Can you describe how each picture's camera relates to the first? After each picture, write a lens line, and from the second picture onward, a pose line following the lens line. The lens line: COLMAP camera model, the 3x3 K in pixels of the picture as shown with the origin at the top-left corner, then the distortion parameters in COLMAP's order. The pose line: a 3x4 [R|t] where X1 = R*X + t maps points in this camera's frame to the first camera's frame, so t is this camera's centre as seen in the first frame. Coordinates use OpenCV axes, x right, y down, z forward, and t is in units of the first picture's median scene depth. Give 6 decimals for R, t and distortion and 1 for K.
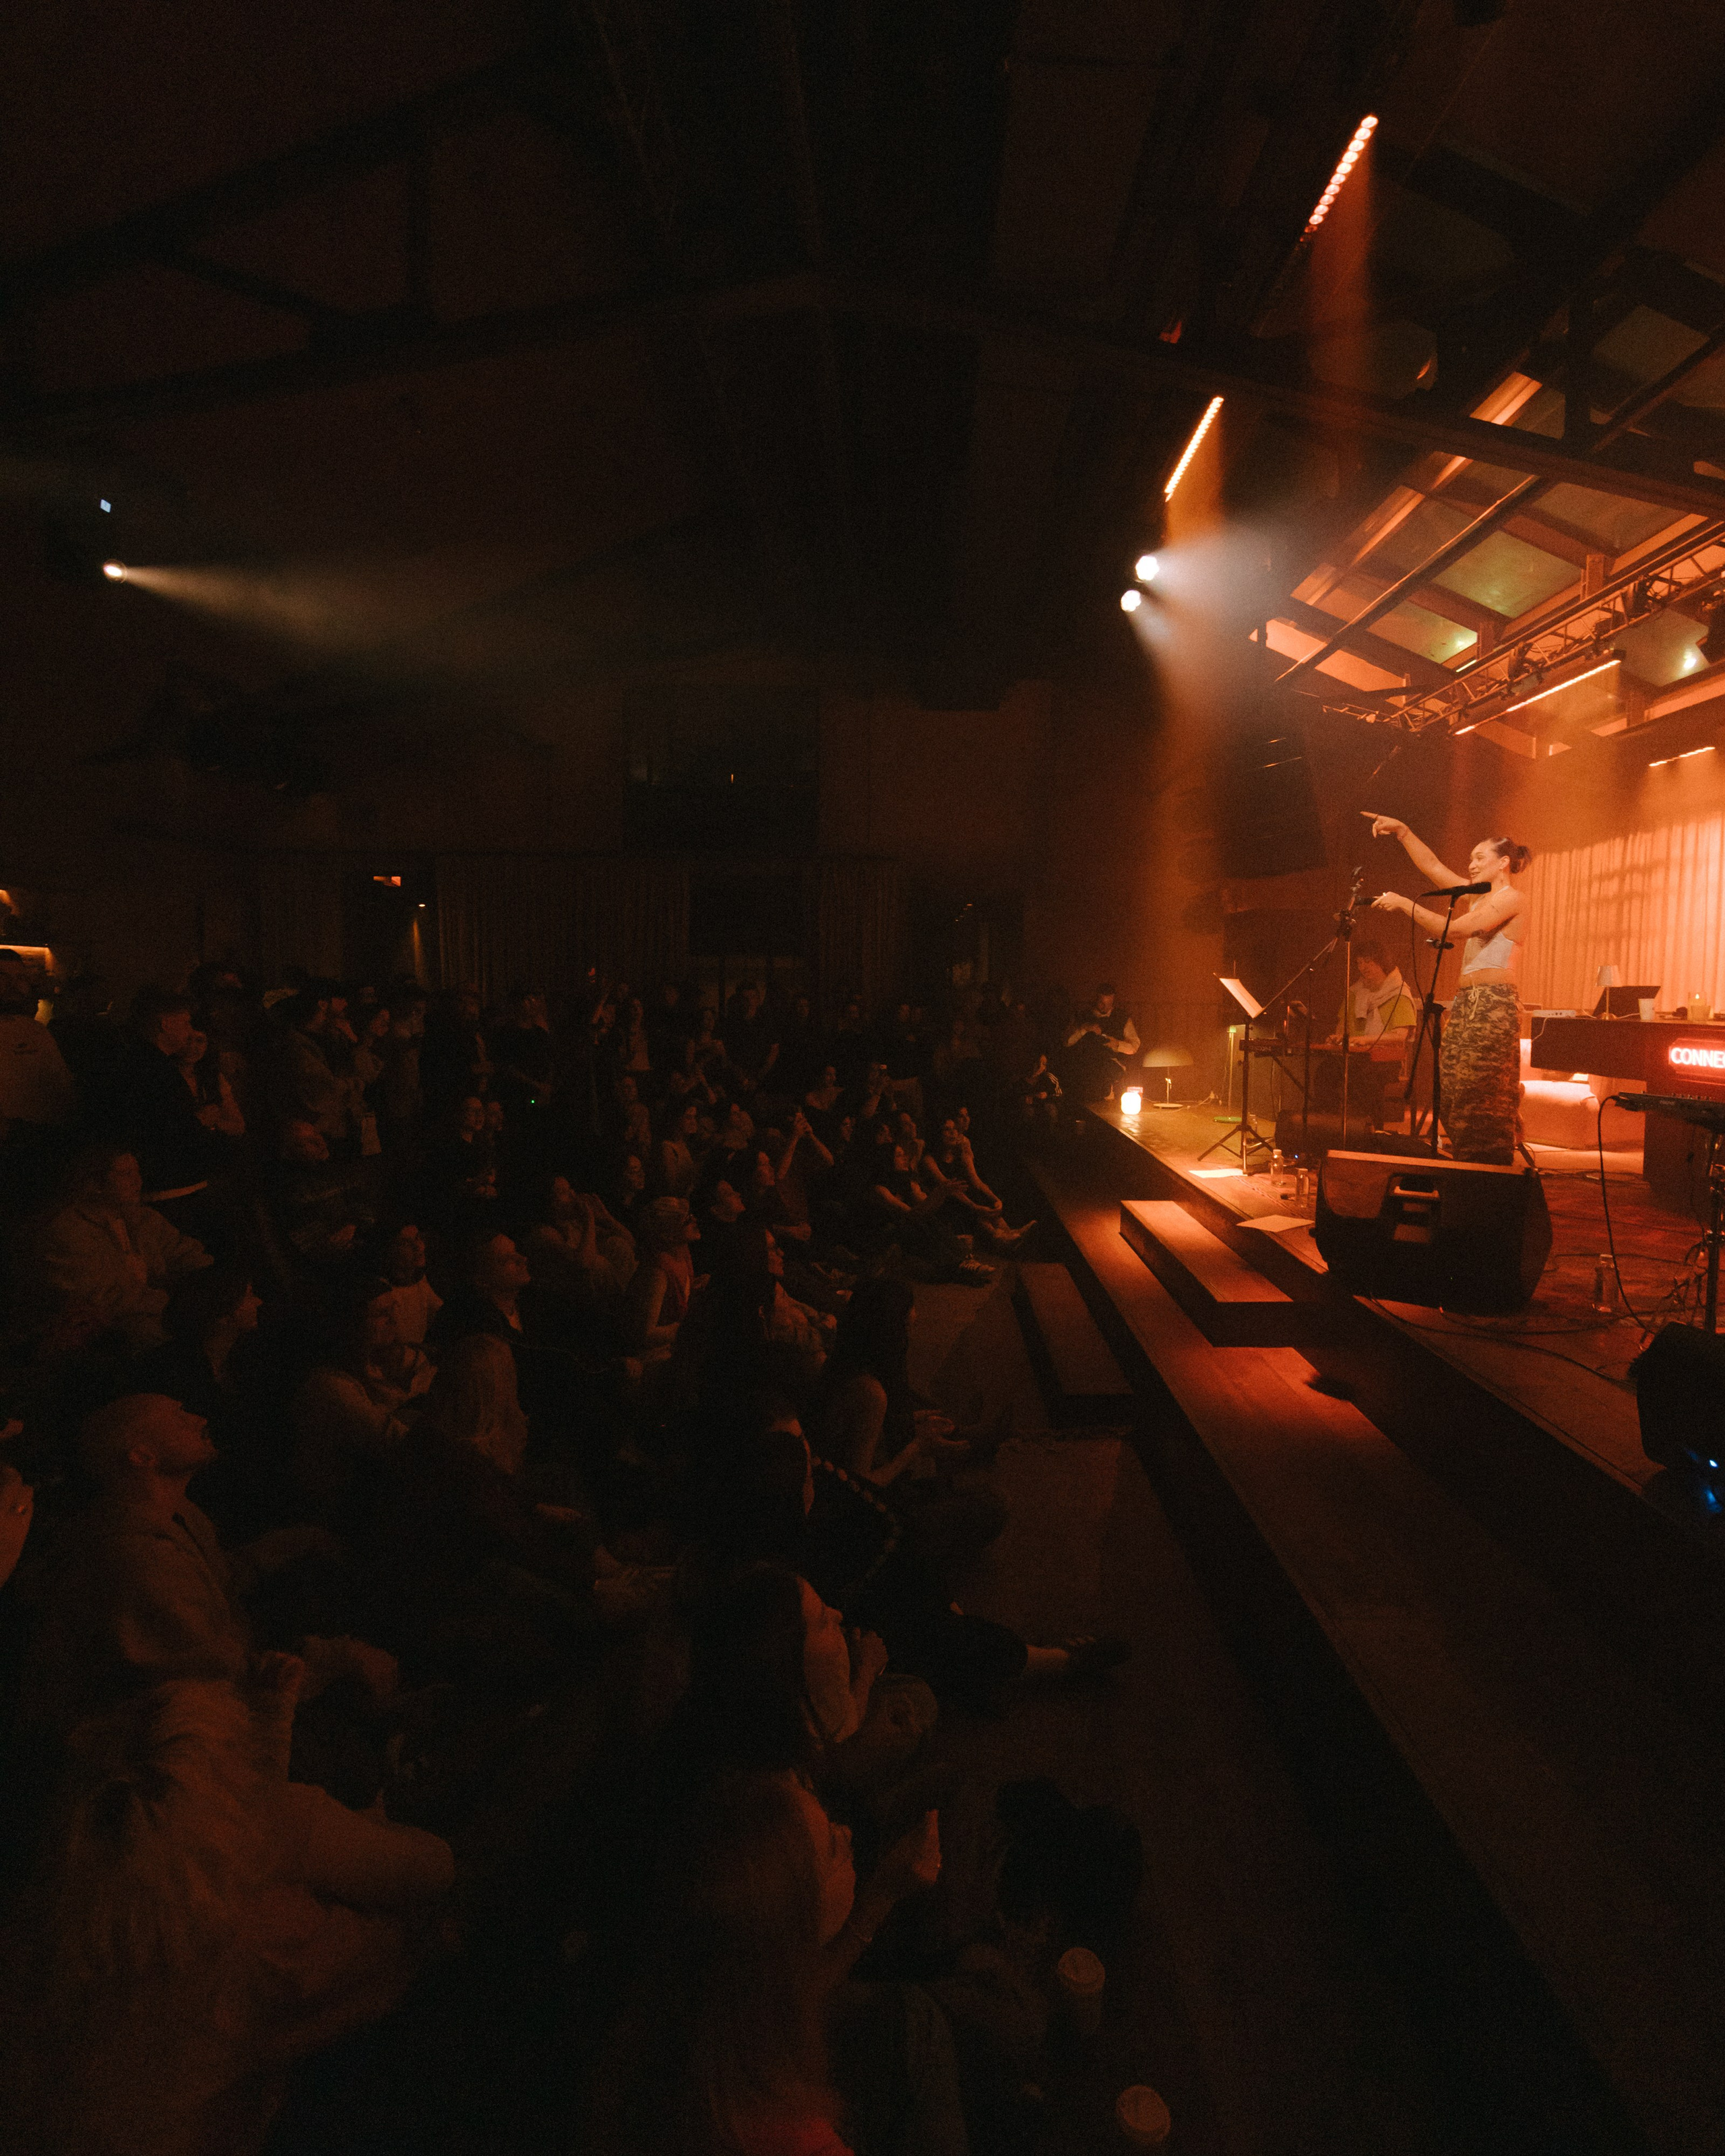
lens RADIAL K [[1341.0, 0, 862.9], [0, 1341.0, 981.0], [0, 0, 1]] dist [0.002220, 0.000086]
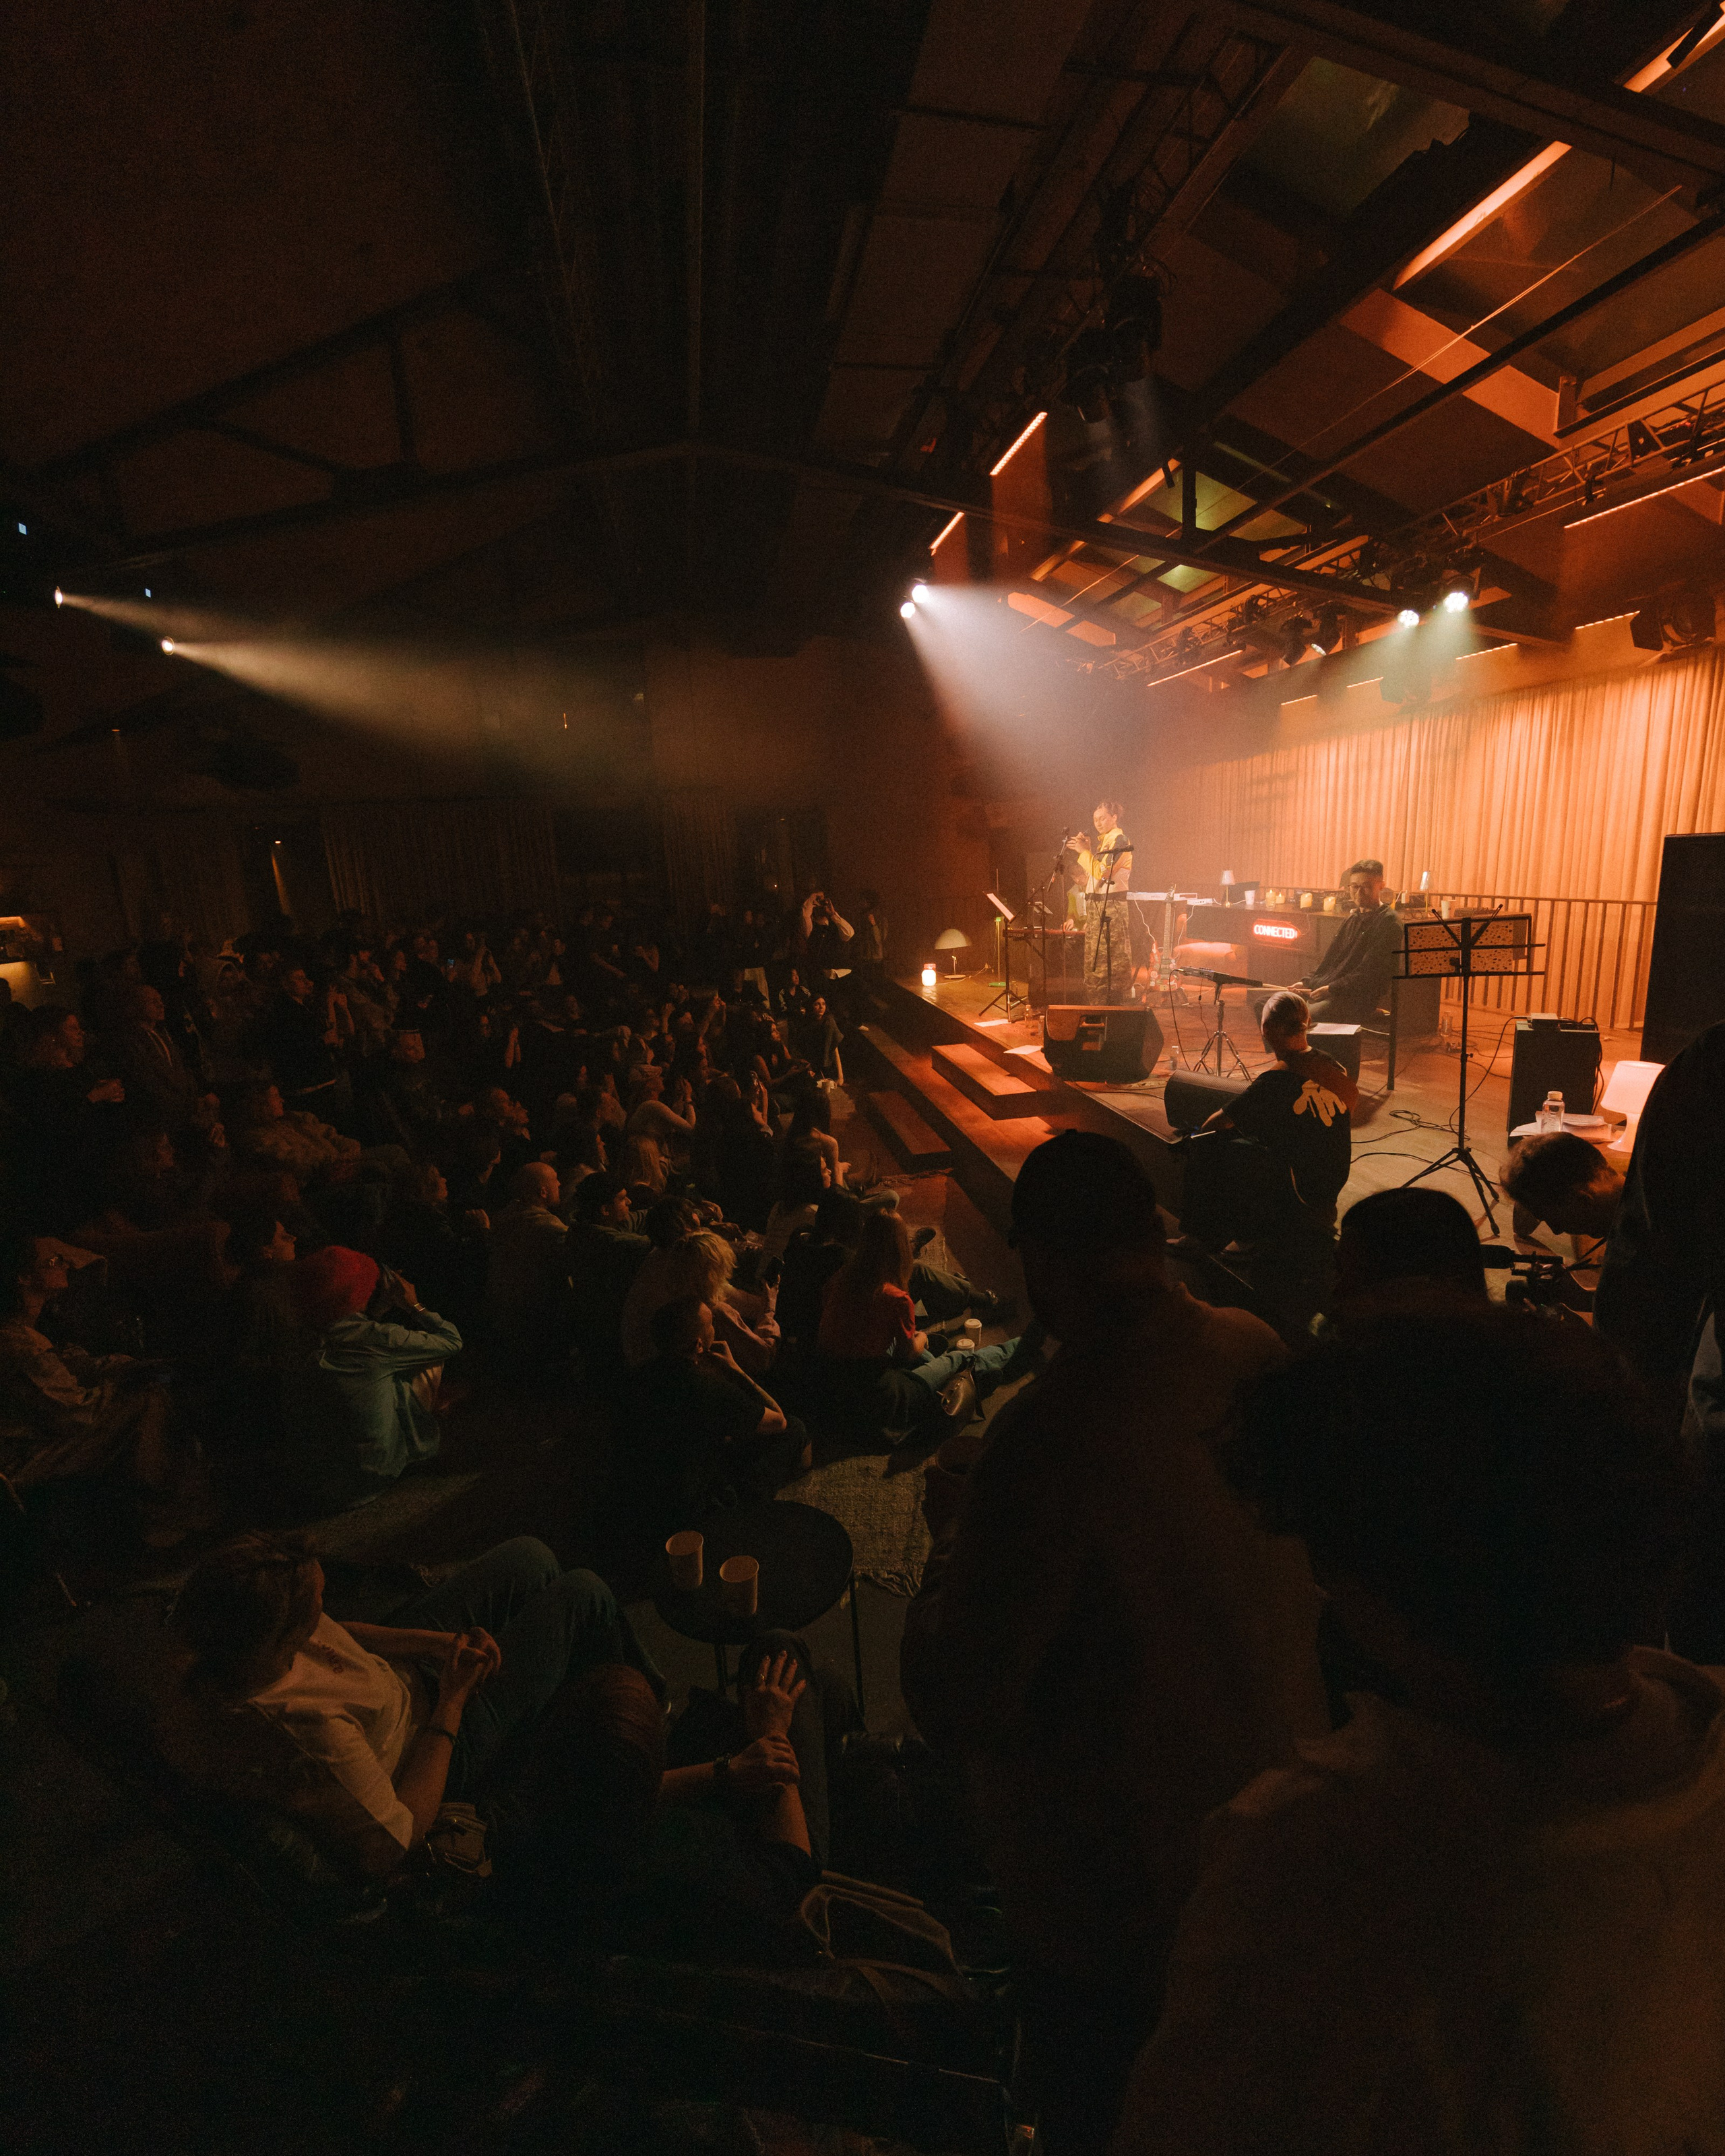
lens RADIAL K [[1341.0, 0, 862.9], [0, 1341.0, 981.0], [0, 0, 1]] dist [0.002220, 0.000086]
pose [[0.984144, -0.079148, 0.158736, -0.115540], [0.063707, 0.992935, 0.100110, -0.064667], [-0.165538, -0.088410, 0.982233, -0.456919]]
